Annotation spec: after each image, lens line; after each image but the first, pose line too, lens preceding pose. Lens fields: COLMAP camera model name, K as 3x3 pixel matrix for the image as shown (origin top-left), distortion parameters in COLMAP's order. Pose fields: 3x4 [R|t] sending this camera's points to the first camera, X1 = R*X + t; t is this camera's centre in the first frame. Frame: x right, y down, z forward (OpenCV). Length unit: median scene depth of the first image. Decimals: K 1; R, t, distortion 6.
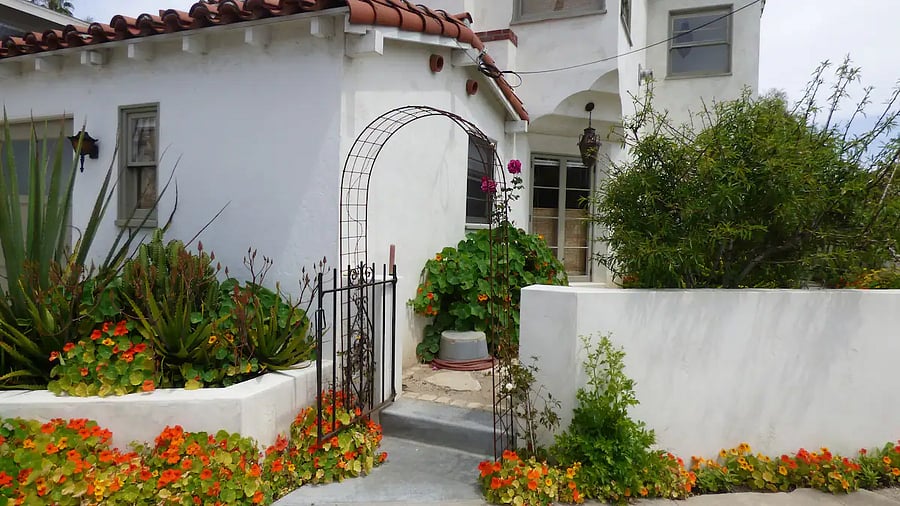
lens RADIAL K [[541.1, 0, 450.0], [0, 541.1, 253.0], [0, 0, 1]] dist [-0.001628, -0.000662]
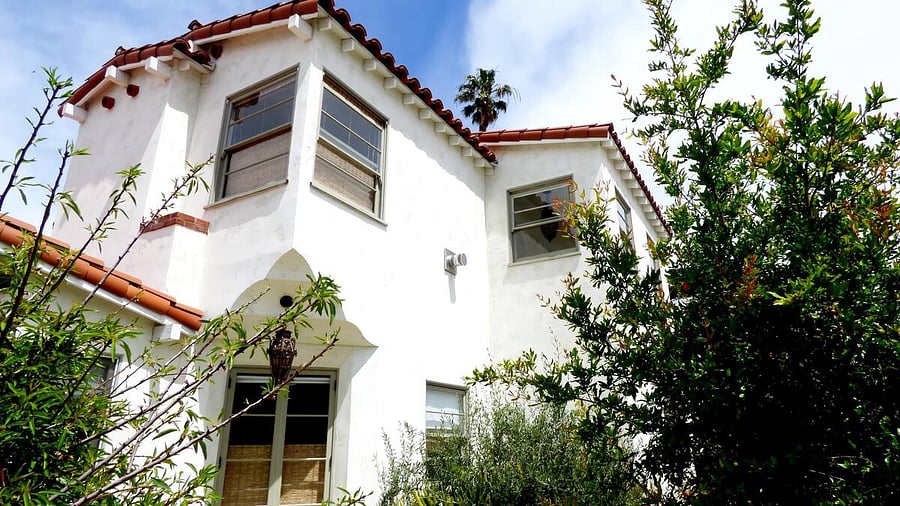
lens RADIAL K [[541.1, 0, 450.0], [0, 541.1, 253.0], [0, 0, 1]] dist [-0.001628, -0.000662]
pose [[0.986063, -0.074143, -0.148937, 0.543374], [0.010613, 0.921418, -0.388429, -0.038317], [0.166033, 0.381435, 0.909363, 0.318155]]
